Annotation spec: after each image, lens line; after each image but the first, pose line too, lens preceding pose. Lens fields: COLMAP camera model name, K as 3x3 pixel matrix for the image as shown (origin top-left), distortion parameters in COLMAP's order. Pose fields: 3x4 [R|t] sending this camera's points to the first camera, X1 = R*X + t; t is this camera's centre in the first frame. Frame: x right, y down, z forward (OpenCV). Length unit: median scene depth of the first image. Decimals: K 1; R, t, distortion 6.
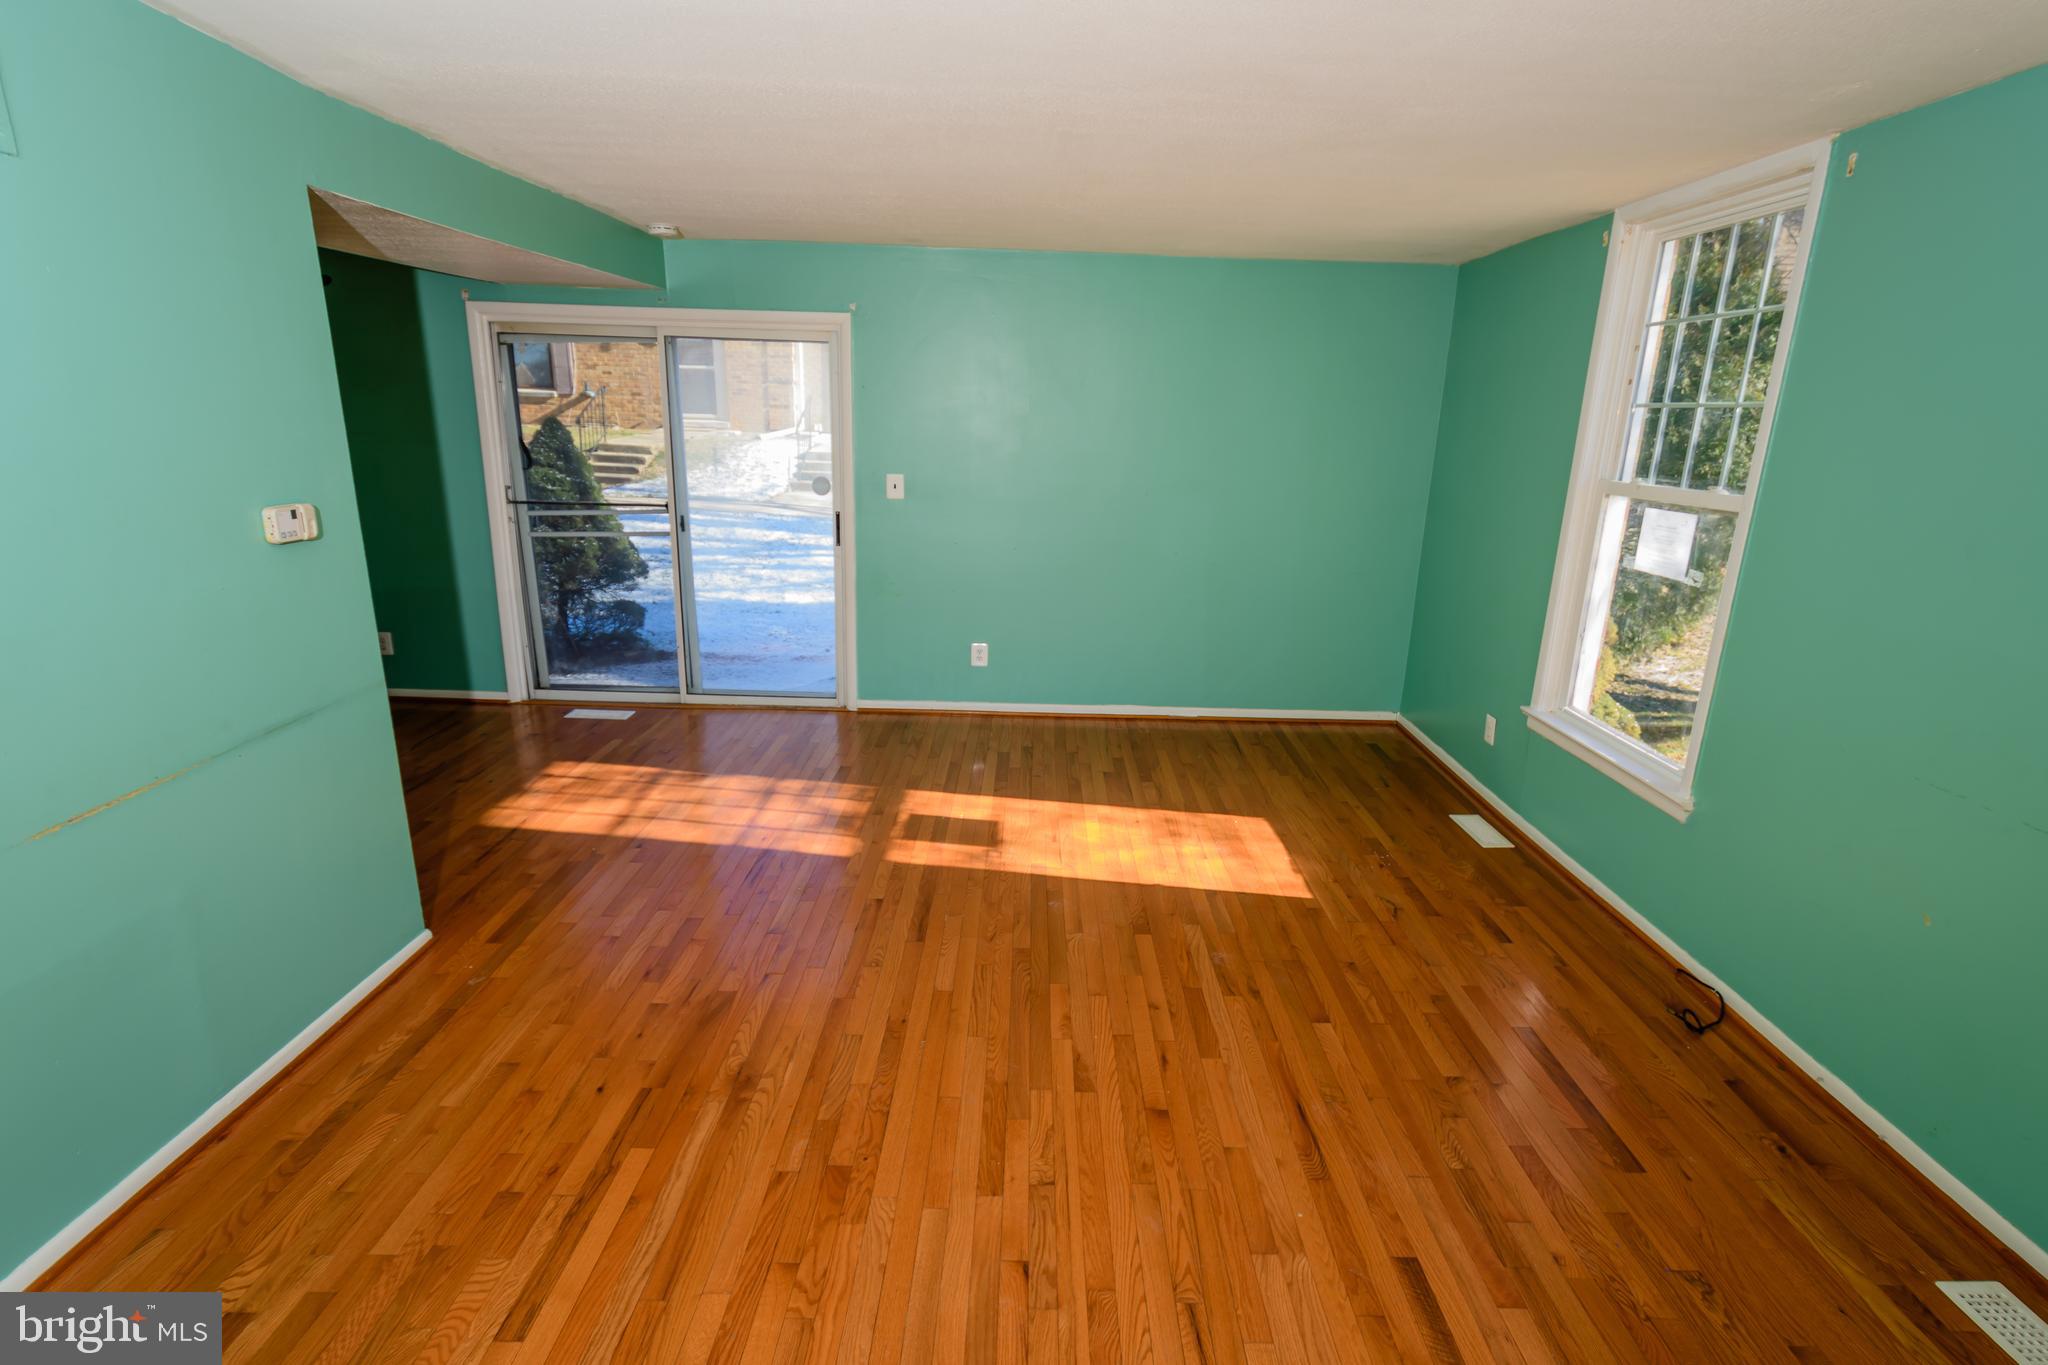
lens RADIAL K [[988.9, 0, 1028.5], [0, 988.9, 680.2], [0, 0, 1]] dist [-0.000038, -0.001002]
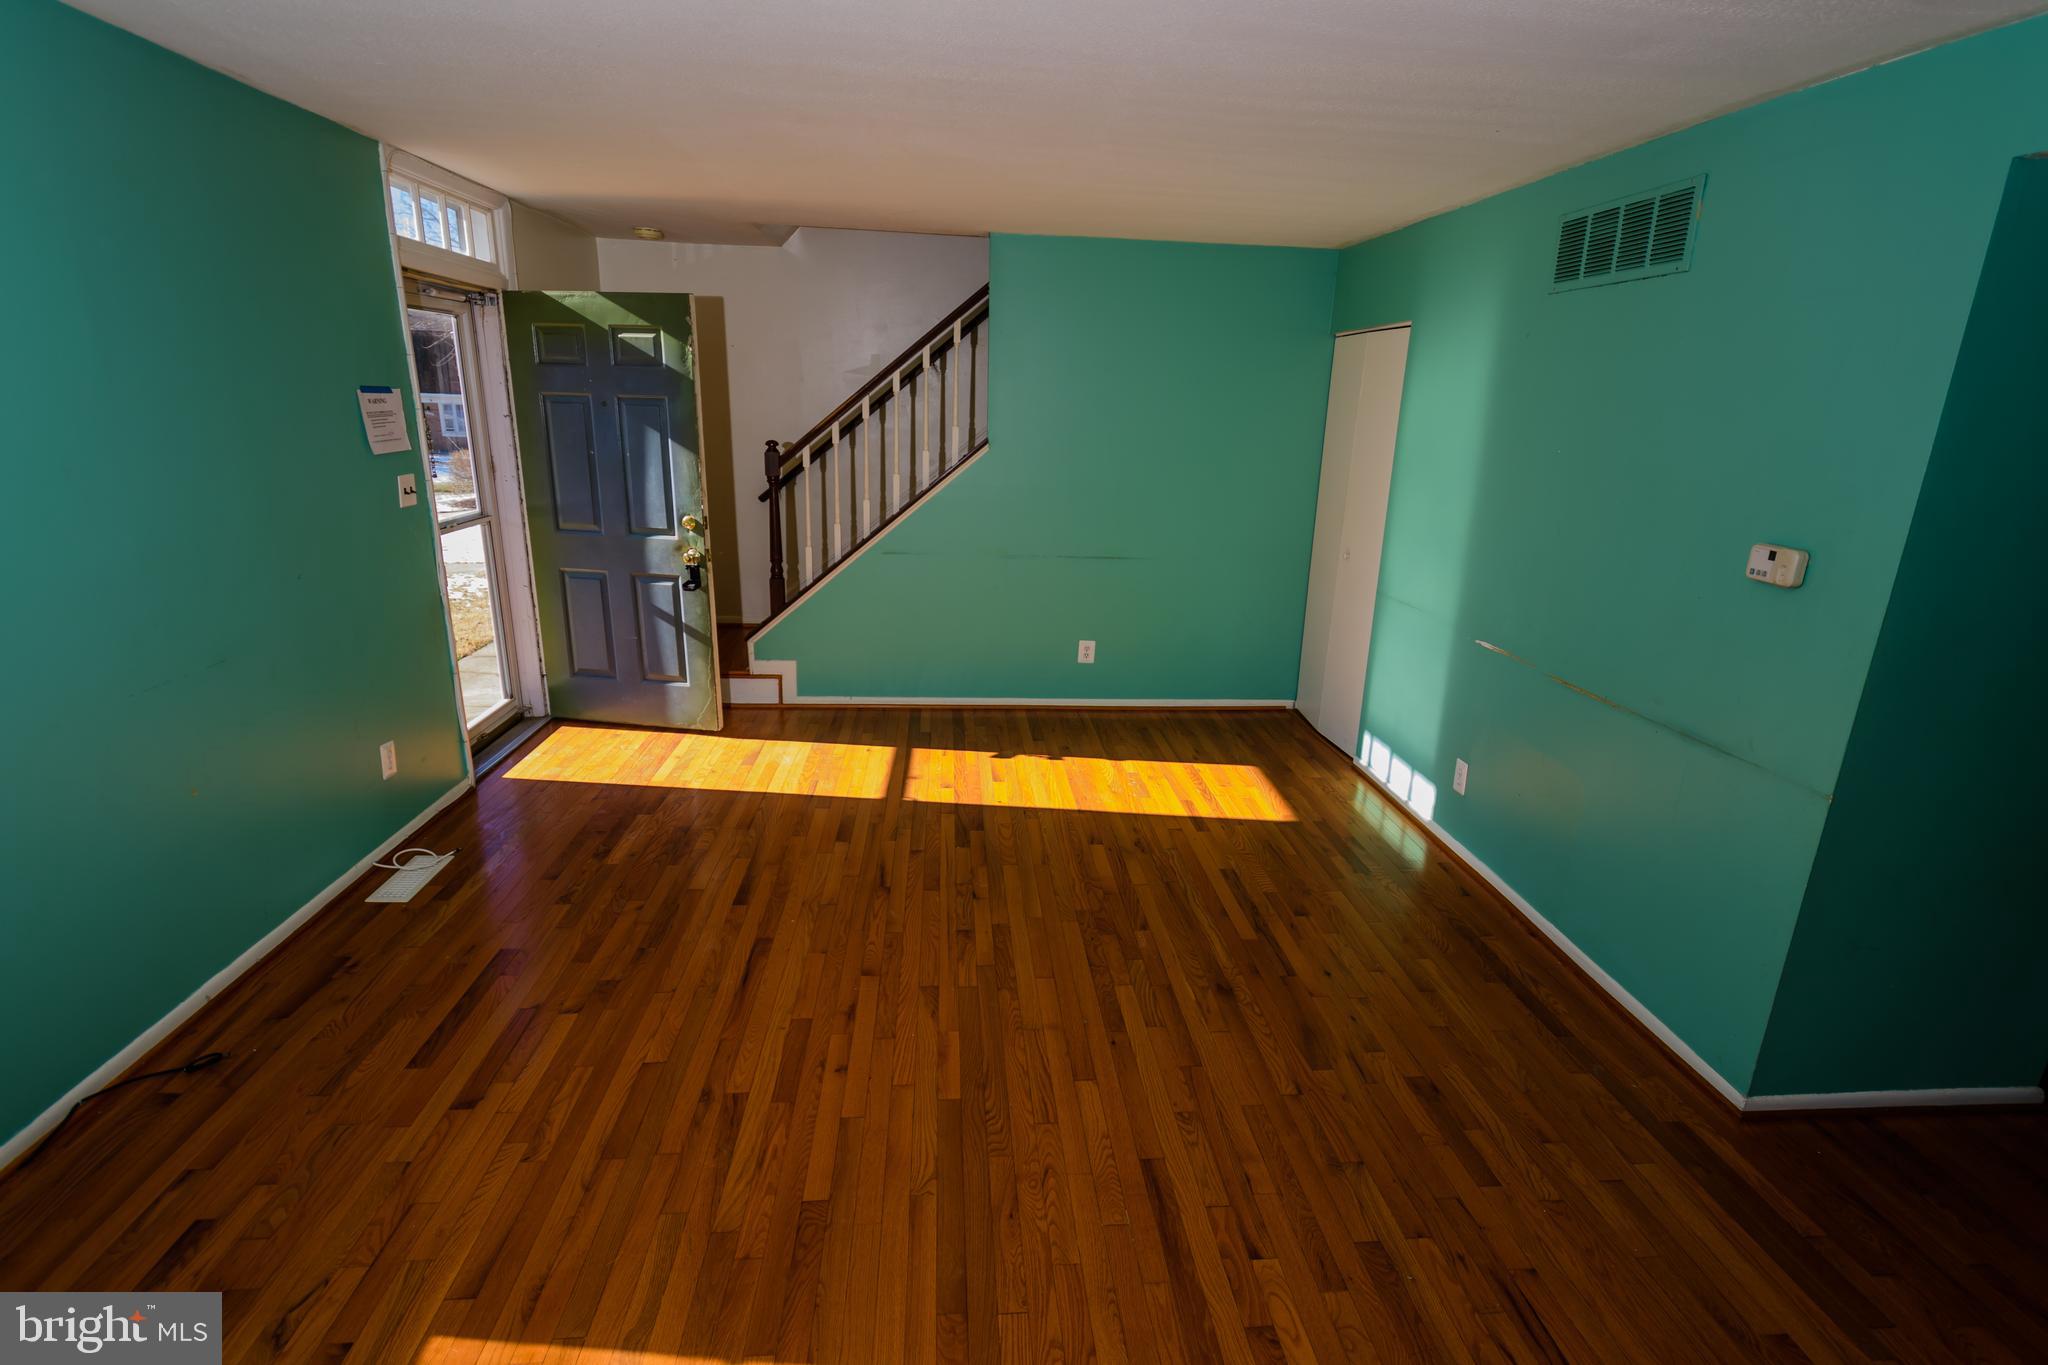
lens RADIAL K [[988.9, 0, 1027.5], [0, 988.9, 692.1], [0, 0, 1]] dist [-0.000038, -0.001002]
pose [[-0.994227, -0.038319, -0.100223, 0.071880], [-0.085058, 0.850857, 0.518467, -0.473692], [0.065408, 0.523998, -0.849204, 1.782105]]
